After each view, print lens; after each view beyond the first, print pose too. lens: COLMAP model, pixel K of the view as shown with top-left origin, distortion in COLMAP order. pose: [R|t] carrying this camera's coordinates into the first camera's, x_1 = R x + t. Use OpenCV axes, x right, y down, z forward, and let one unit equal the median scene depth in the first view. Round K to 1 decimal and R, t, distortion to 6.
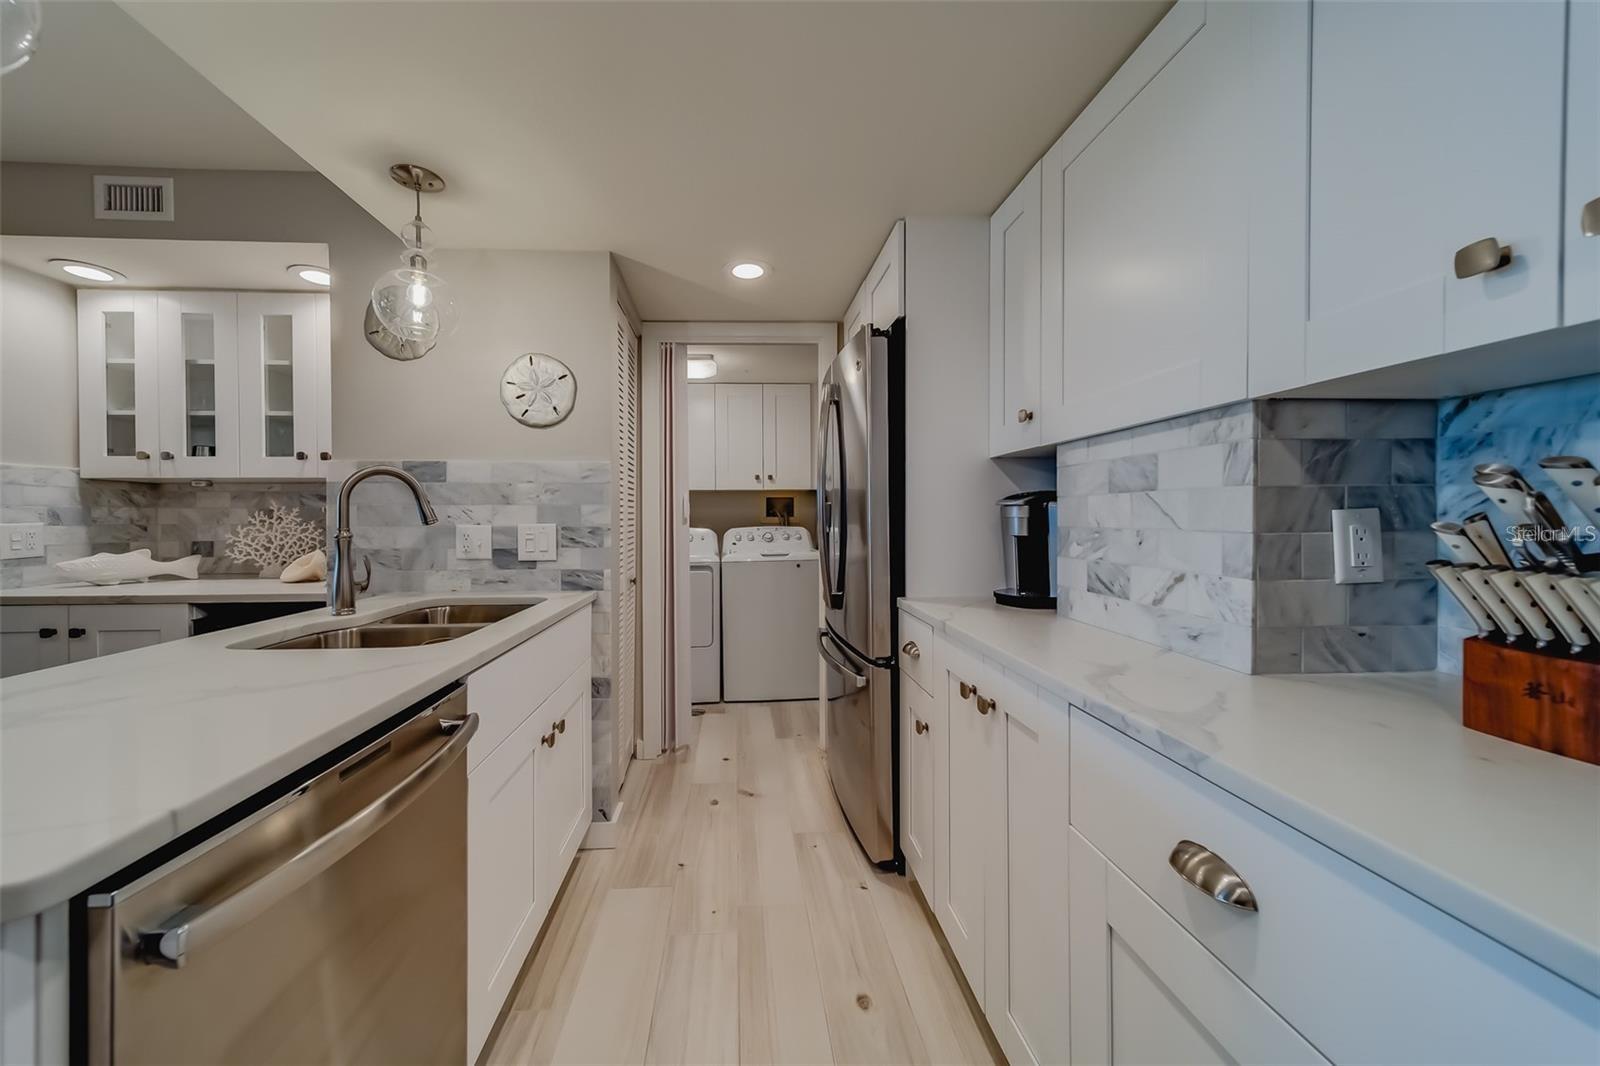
lens RADIAL K [[568.9, 0, 766.5], [0, 568.9, 520.3], [0, 0, 1]] dist [0.003148, 0.000475]
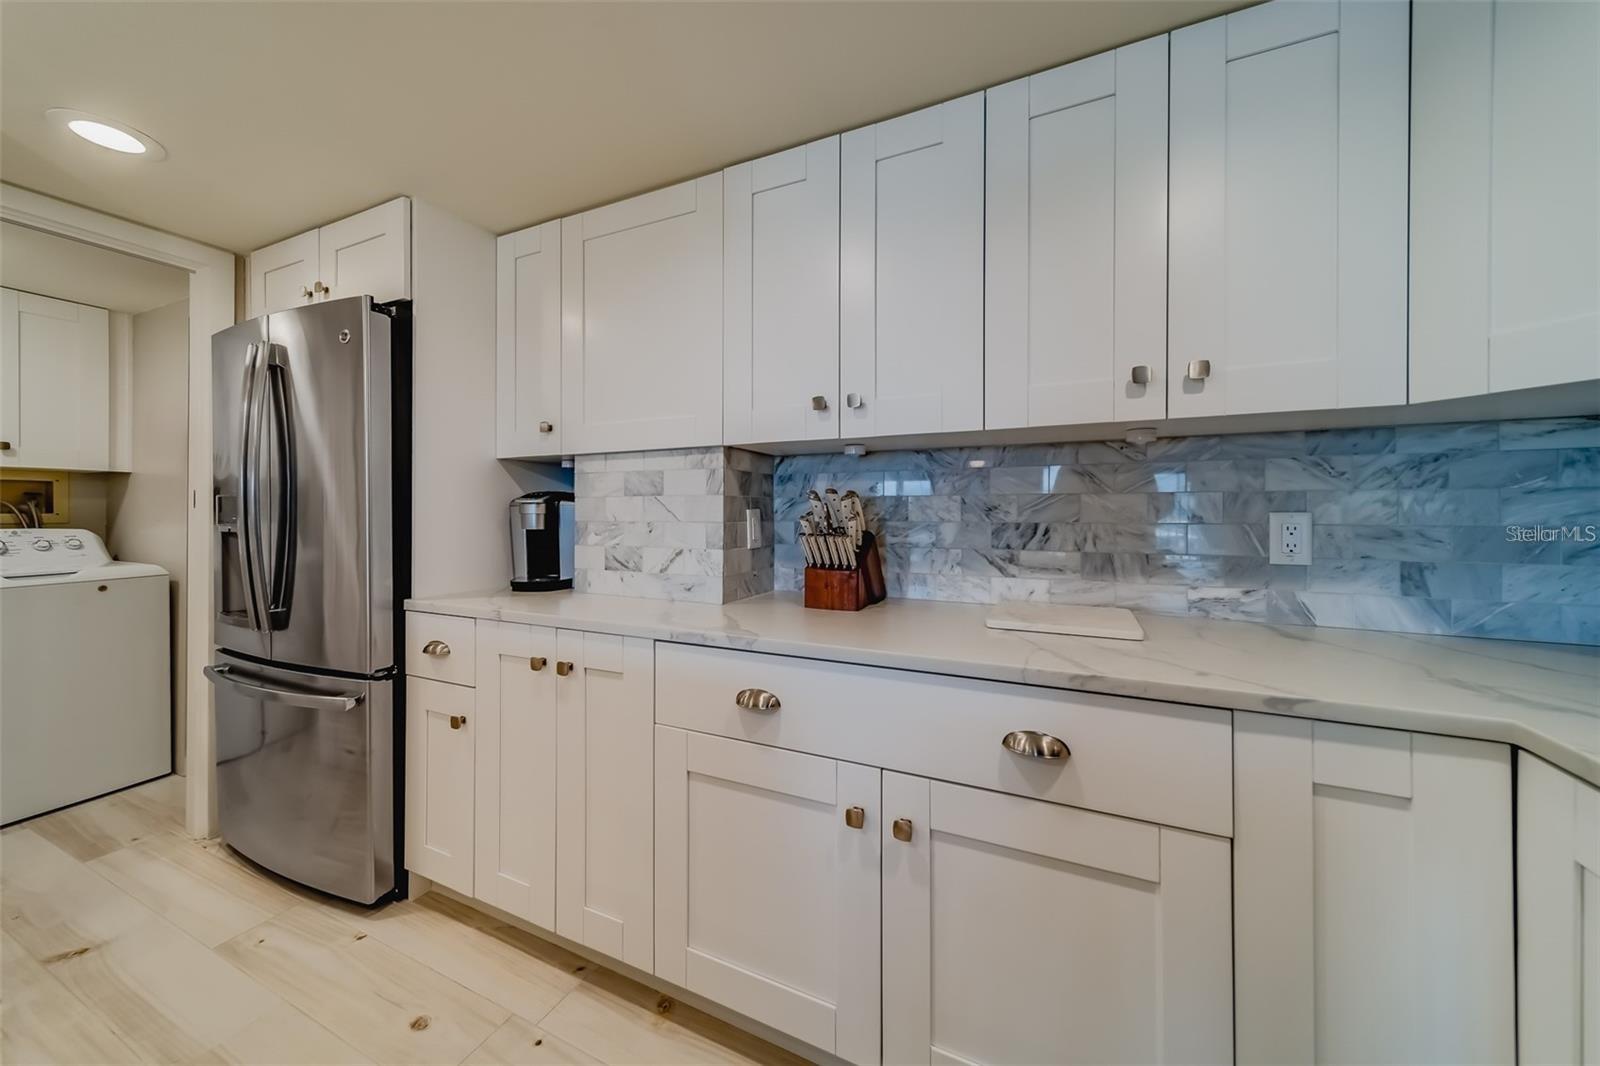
lens RADIAL K [[568.9, 0, 795.7], [0, 568.9, 510.3], [0, 0, 1]] dist [0.003148, 0.000475]
pose [[0.464675, 0.006548, 0.885457, -0.339994], [0.004337, 0.999944, -0.009671, 0.001366], [-0.885471, 0.008335, 0.464620, -0.001133]]
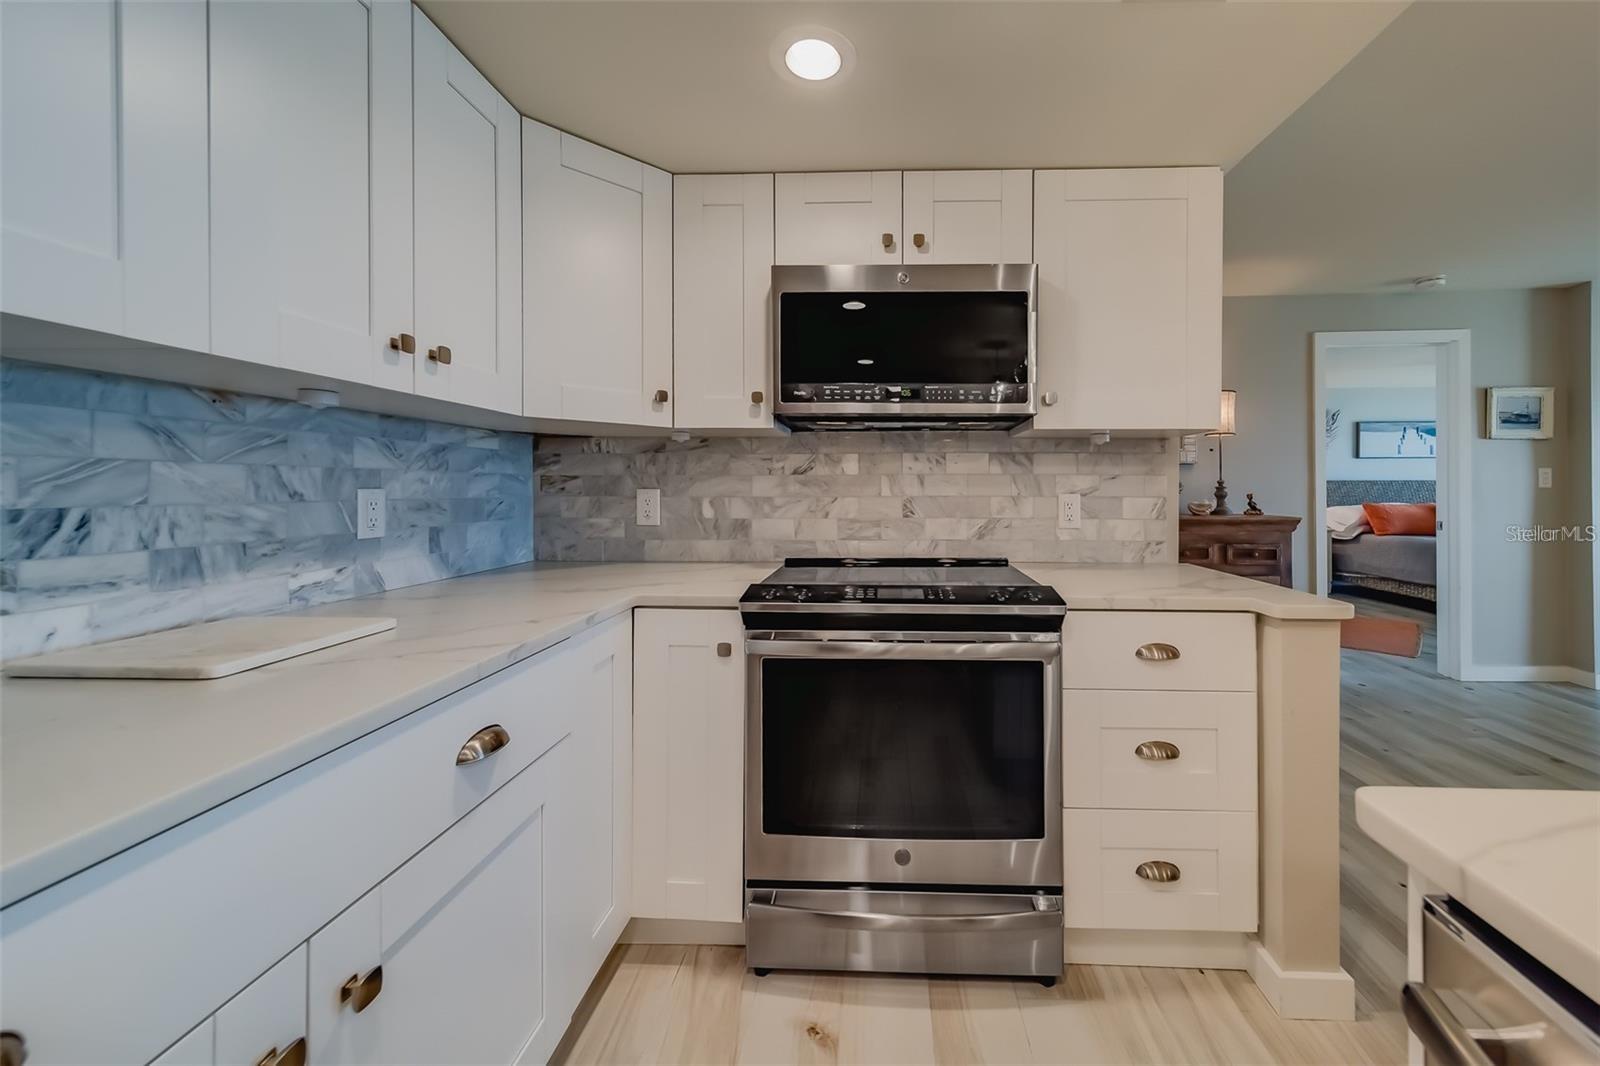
lens RADIAL K [[568.9, 0, 864.5], [0, 568.9, 492.6], [0, 0, 1]] dist [0.003148, 0.000475]
pose [[-0.996380, 0.004344, 0.084901, -0.105840], [0.005657, 0.999868, 0.015233, -0.003701], [-0.084823, 0.015659, -0.996273, 0.561725]]
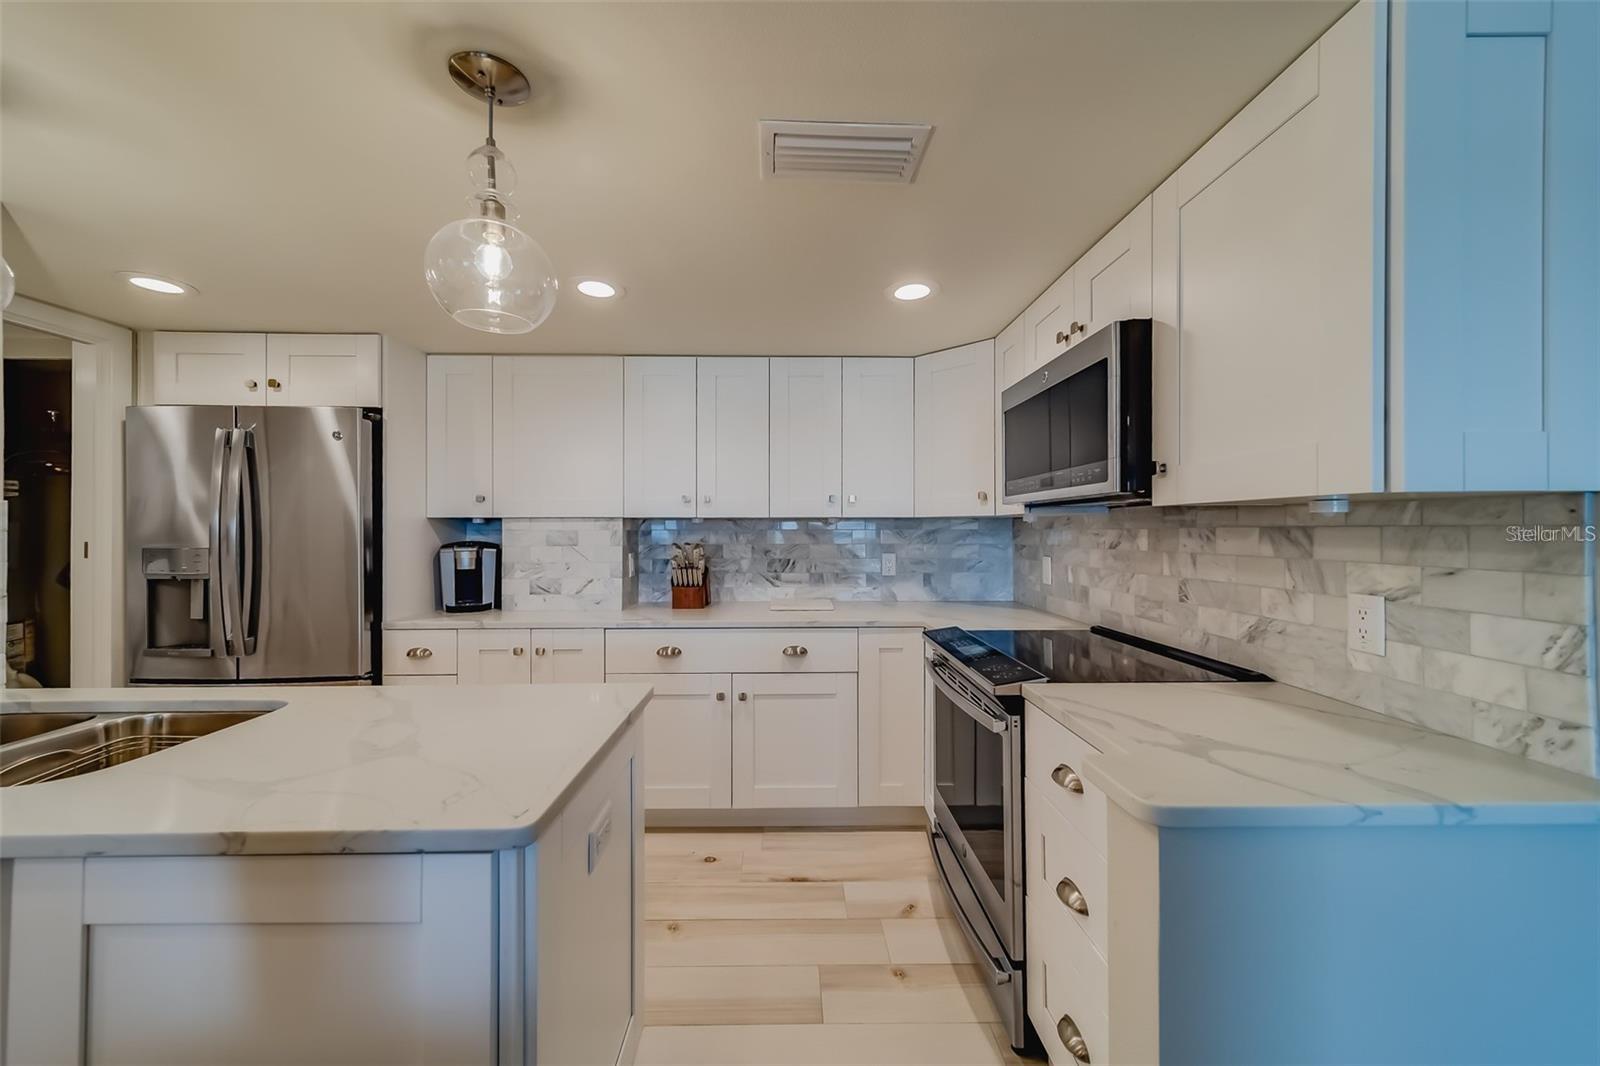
lens RADIAL K [[568.9, 0, 800.5], [0, 568.9, 533.0], [0, 0, 1]] dist [0.003148, 0.000475]
pose [[0.019513, 0.004195, 0.999801, -1.215303], [0.008236, 0.999957, -0.004356, -0.063826], [-0.999776, 0.008320, 0.019477, 0.010107]]
